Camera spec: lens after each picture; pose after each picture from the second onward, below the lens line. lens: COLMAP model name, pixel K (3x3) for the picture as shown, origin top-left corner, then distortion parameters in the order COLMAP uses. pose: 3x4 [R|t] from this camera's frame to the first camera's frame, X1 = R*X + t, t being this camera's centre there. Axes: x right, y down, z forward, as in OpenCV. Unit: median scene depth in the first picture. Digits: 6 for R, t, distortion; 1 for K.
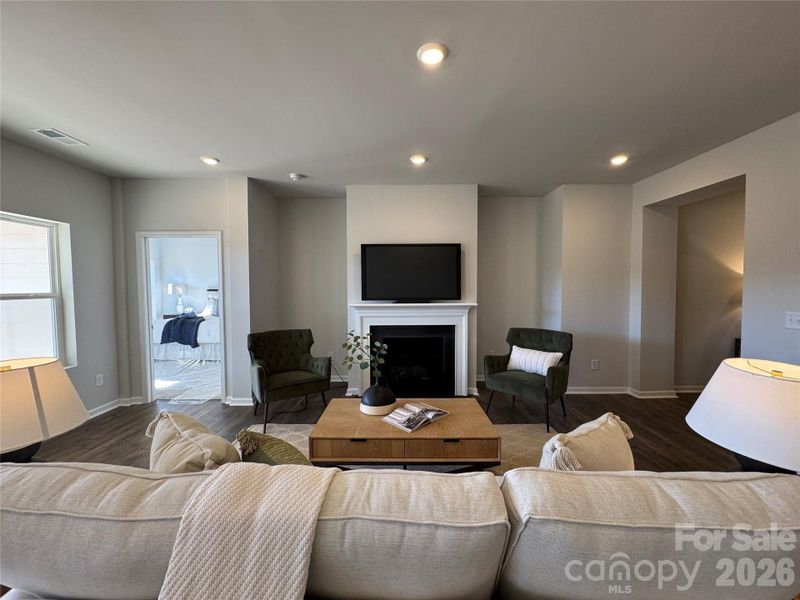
lens RADIAL K [[319.2, 0, 400.0], [0, 319.2, 300.0], [0, 0, 1]] dist [-0.000786, 0.000034]
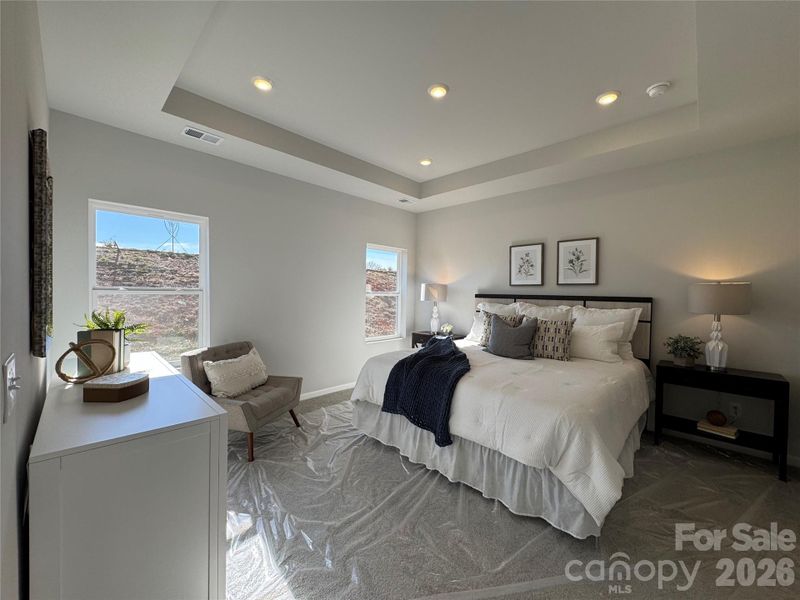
lens RADIAL K [[319.2, 0, 400.0], [0, 319.2, 300.0], [0, 0, 1]] dist [-0.000786, 0.000034]
pose [[0.720814, 0.031830, -0.692398, -0.333678], [-0.048706, 0.998802, -0.004790, -0.014994], [0.691416, 0.037177, 0.721500, 0.540412]]
